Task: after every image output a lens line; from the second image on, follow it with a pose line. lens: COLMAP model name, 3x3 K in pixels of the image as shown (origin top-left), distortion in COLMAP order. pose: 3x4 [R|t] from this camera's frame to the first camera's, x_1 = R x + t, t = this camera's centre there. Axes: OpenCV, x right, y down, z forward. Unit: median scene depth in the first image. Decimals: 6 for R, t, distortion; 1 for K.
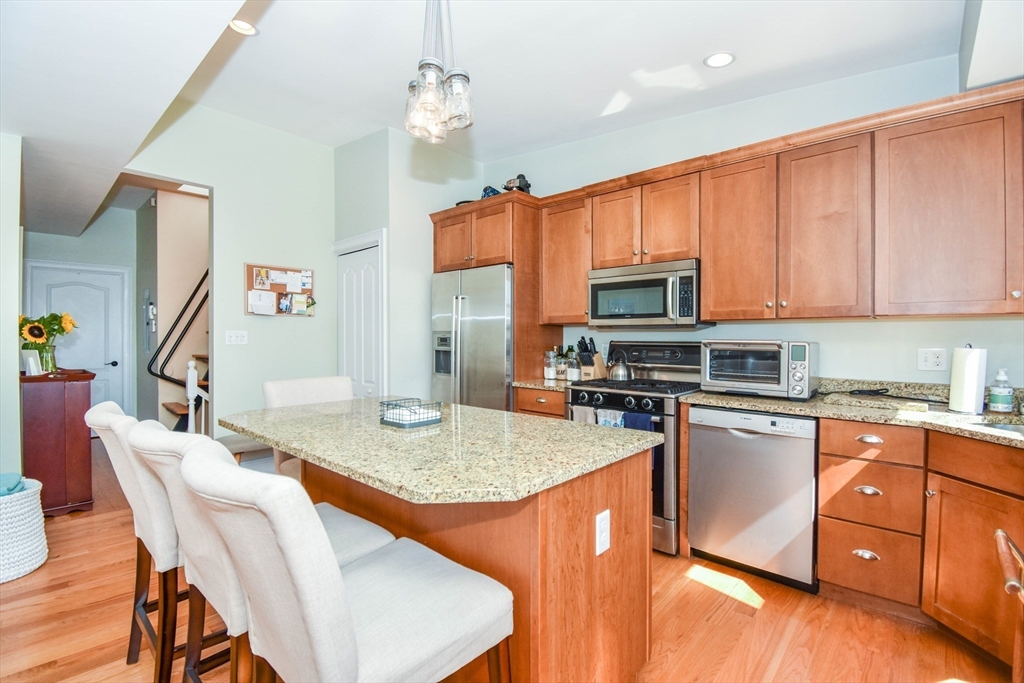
lens RADIAL K [[448.4, 0, 528.1], [0, 448.4, 345.1], [0, 0, 1]] dist [0.000042, -0.000484]
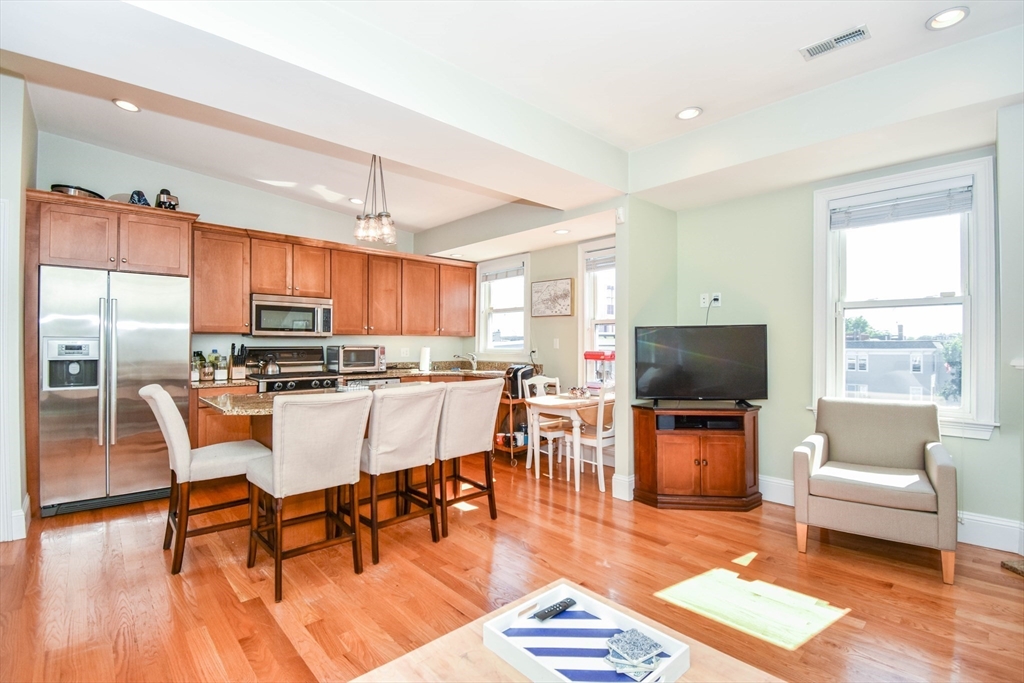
lens RADIAL K [[462.9, 0, 521.1], [0, 462.9, 342.1], [0, 0, 1]] dist [0.028377, -0.028200]
pose [[0.100089, -0.000091, 0.994978, -1.344960], [0.014005, 0.999901, -0.001318, -0.012037], [-0.994880, 0.014066, 0.100081, 0.085130]]
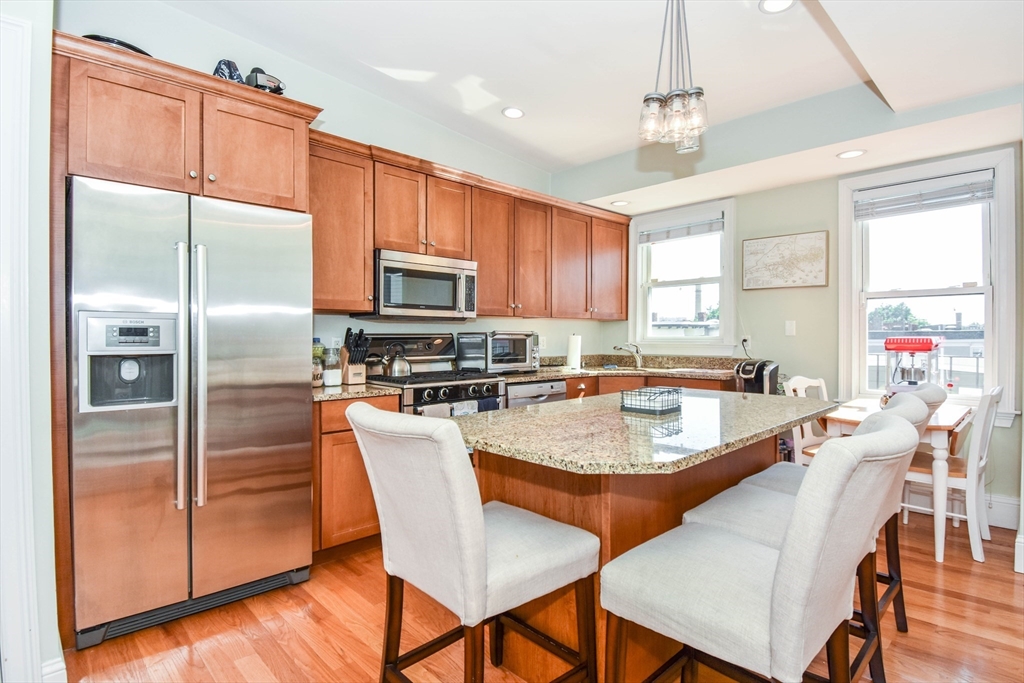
lens RADIAL K [[523.7, 0, 532.0], [0, 523.7, 338.8], [0, 0, 1]] dist [0.027837, -0.031212]
pose [[0.071780, -0.009195, 0.997378, -0.959383], [0.018046, 0.999806, 0.007919, -0.001217], [-0.997257, 0.017430, 0.071932, 0.753172]]
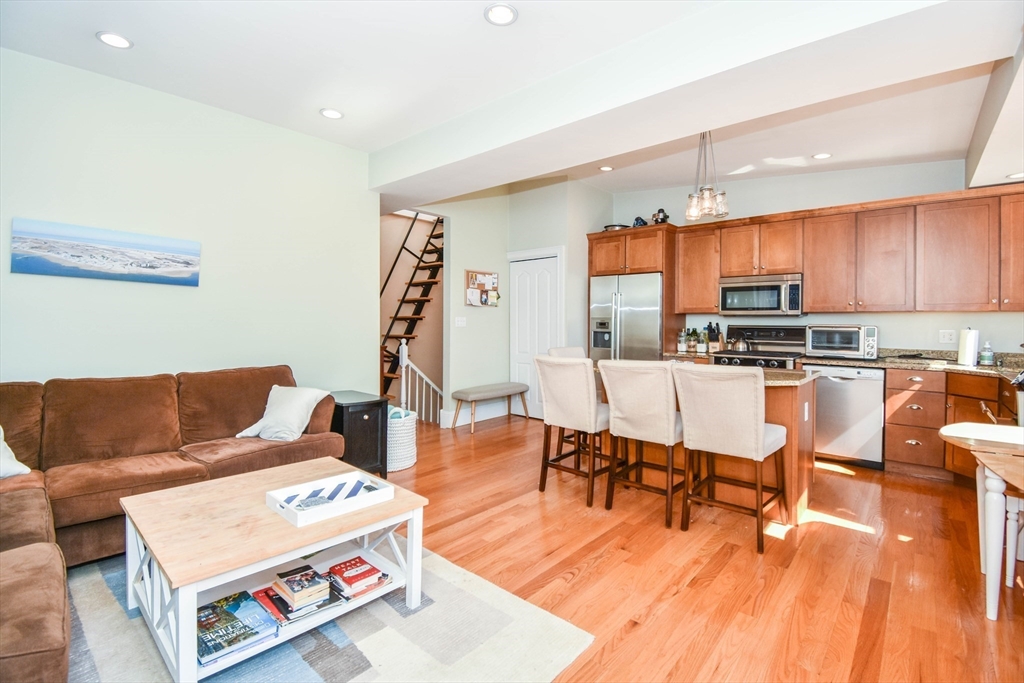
lens RADIAL K [[464.5, 0, 522.5], [0, 464.5, 331.9], [0, 0, 1]] dist [-0.002021, -0.001057]
pose [[0.999921, 0.002037, 0.012442, -0.630907], [-0.002116, 0.999978, 0.006361, 0.005914], [-0.012429, -0.006387, 0.999902, -0.634061]]
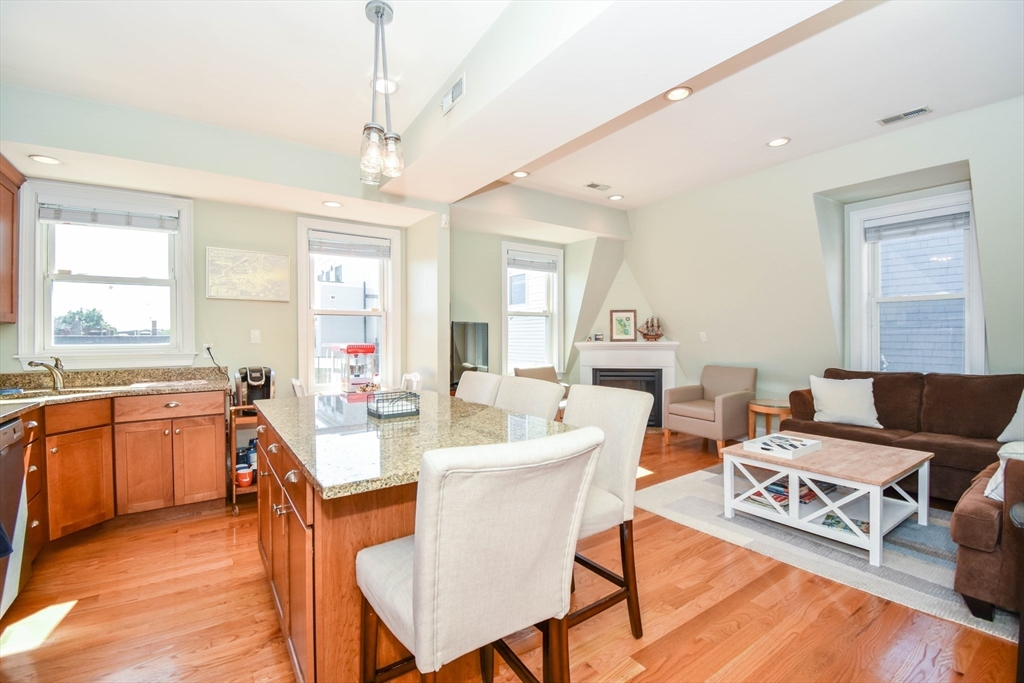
lens RADIAL K [[443.6, 0, 526.6], [0, 443.6, 340.2], [0, 0, 1]] dist [-0.003591, -0.019256]
pose [[-0.972564, -0.000765, 0.232635, -0.556903], [0.004542, 0.999742, 0.022278, -0.022001], [-0.232592, 0.022723, -0.972309, 1.276927]]
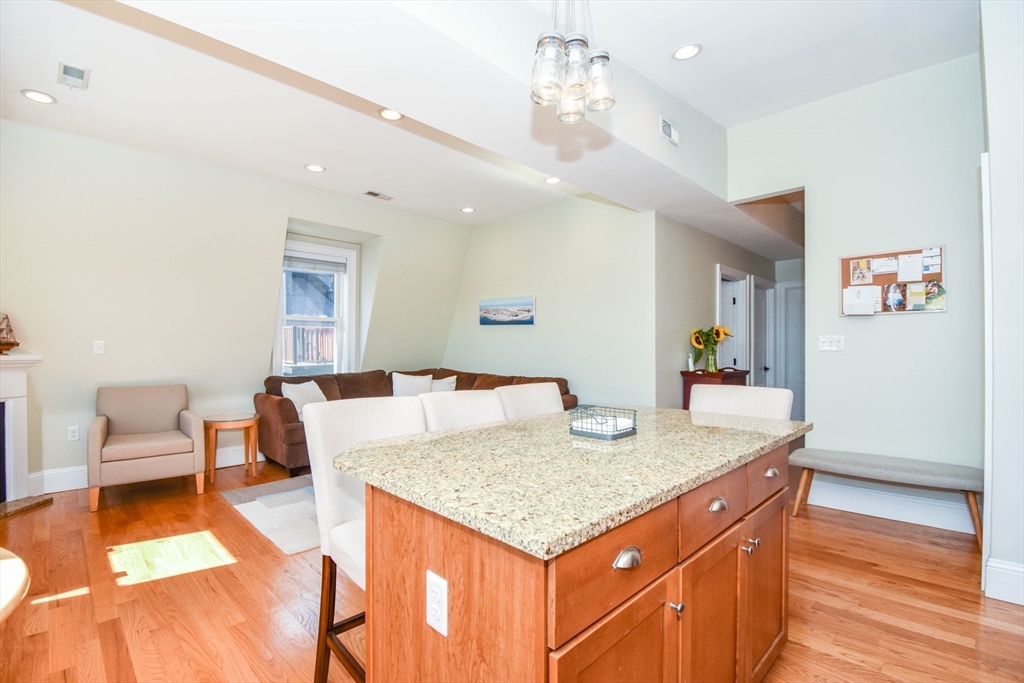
lens RADIAL K [[462.7, 0, 491.2], [0, 462.7, 348.4], [0, 0, 1]] dist [0.013463, -0.025938]
pose [[-0.097509, -0.002257, -0.995232, 0.438481], [-0.010461, 0.999945, -0.001243, 0.002148], [0.995180, 0.010290, -0.097527, 0.558947]]
